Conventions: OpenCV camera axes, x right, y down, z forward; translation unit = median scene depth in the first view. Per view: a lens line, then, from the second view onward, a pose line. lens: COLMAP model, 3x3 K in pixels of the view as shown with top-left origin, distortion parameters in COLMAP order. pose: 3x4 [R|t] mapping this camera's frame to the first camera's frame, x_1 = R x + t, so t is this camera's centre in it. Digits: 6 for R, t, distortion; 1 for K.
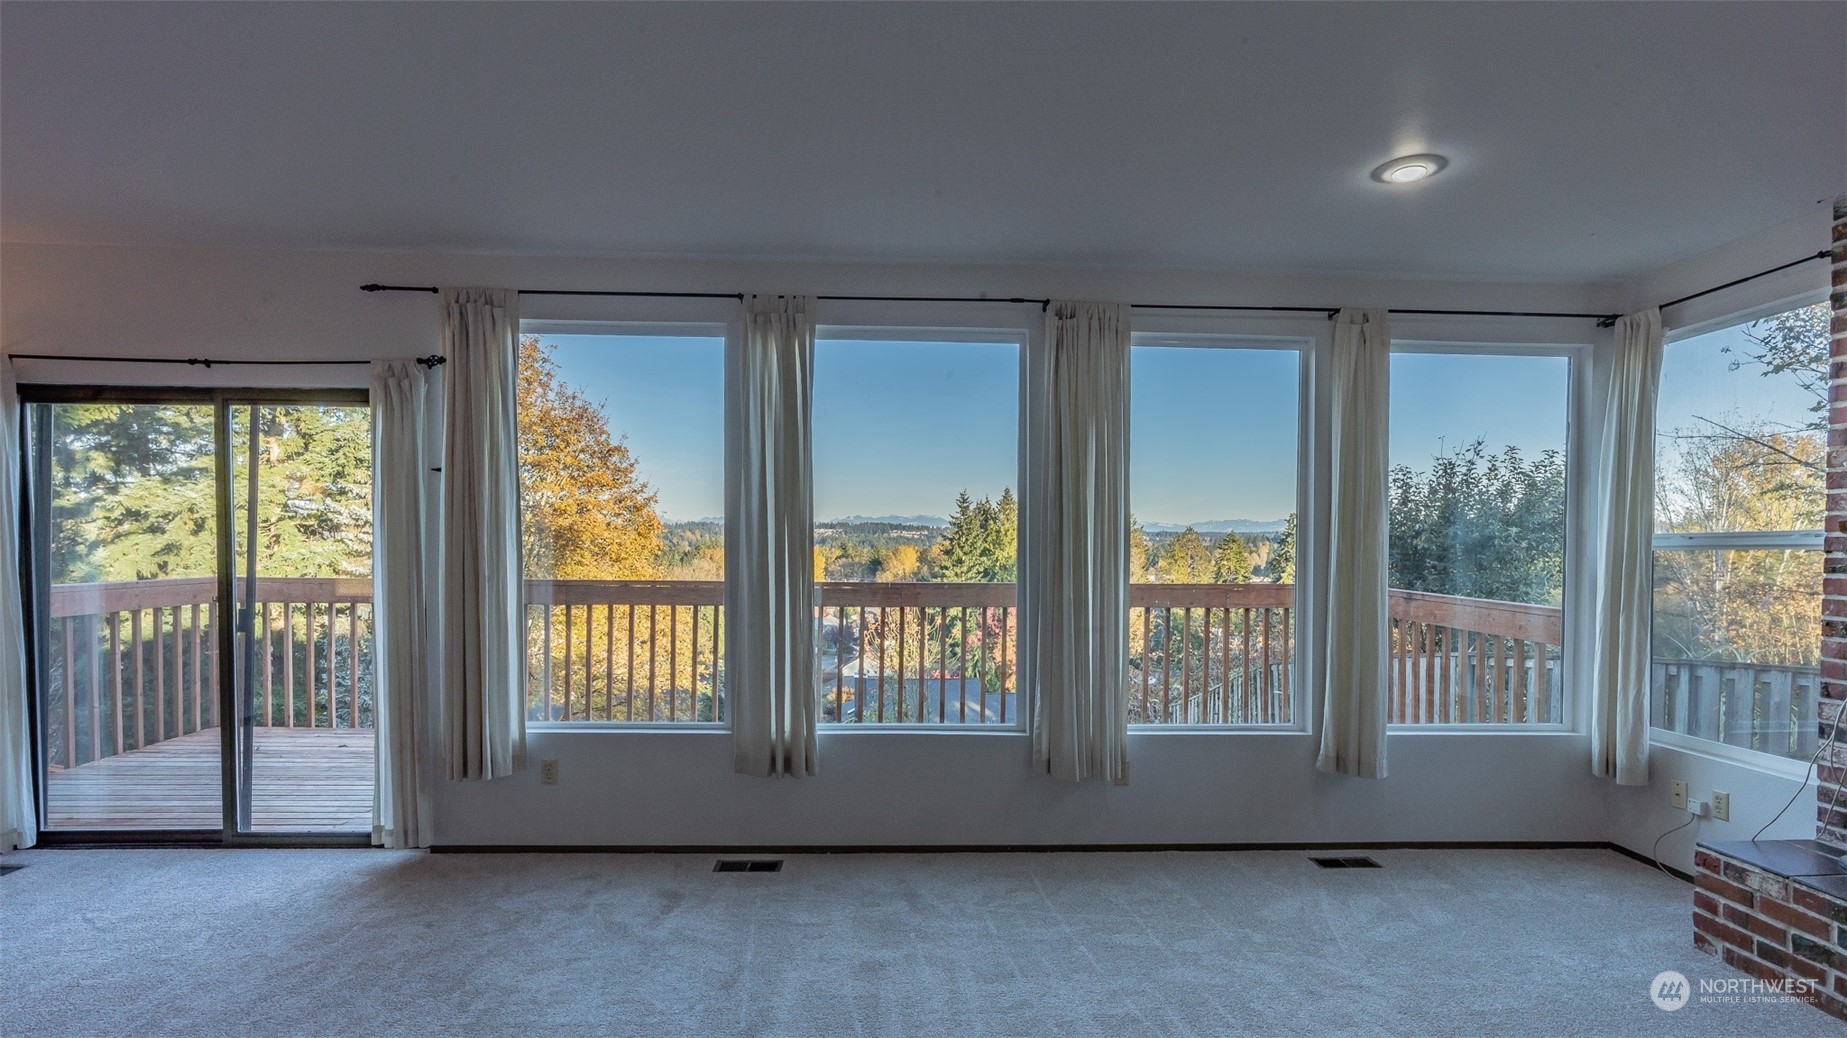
lens RADIAL K [[843.4, 0, 932.4], [0, 843.4, 499.8], [0, 0, 1]] dist [-0.004347, 0.000238]
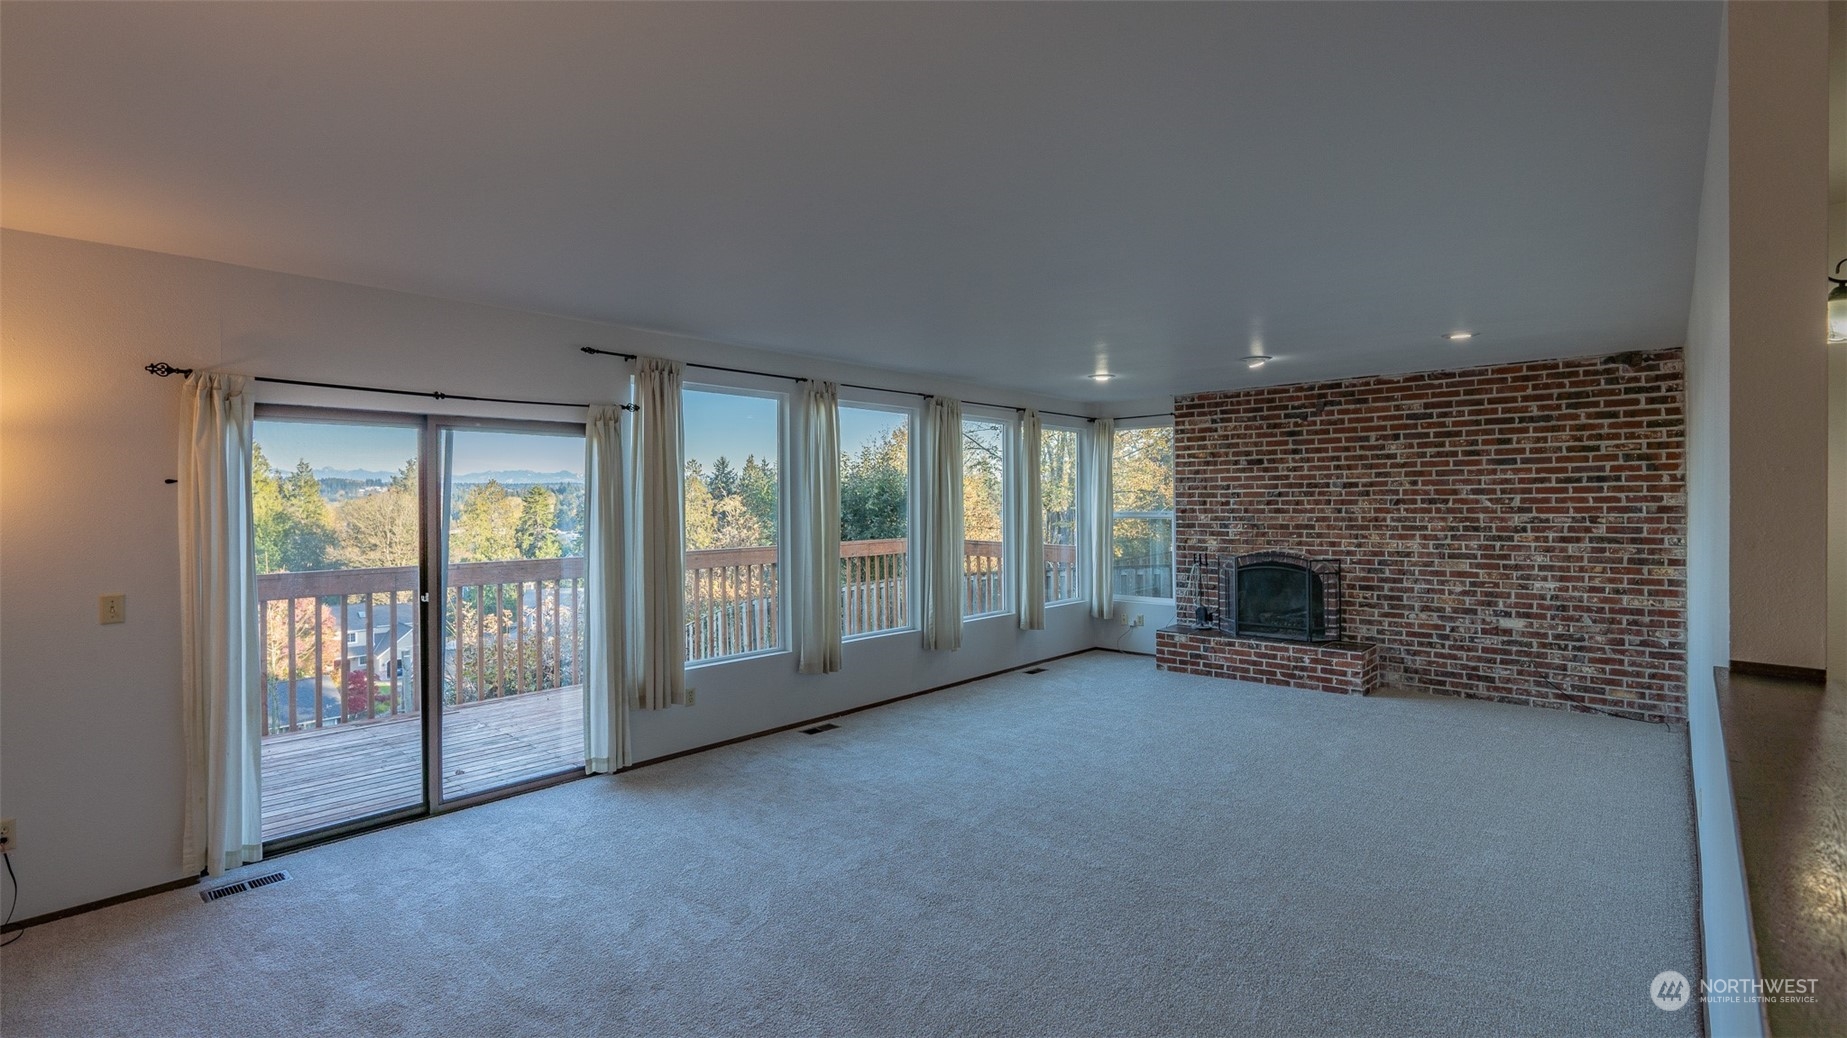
lens RADIAL K [[843.4, 0, 932.4], [0, 843.4, 499.8], [0, 0, 1]] dist [-0.004347, 0.000238]
pose [[0.691722, -0.012540, 0.722055, -1.222290], [-0.030108, 0.998479, 0.046184, -0.082250], [-0.721536, -0.053686, 0.690292, -0.240874]]
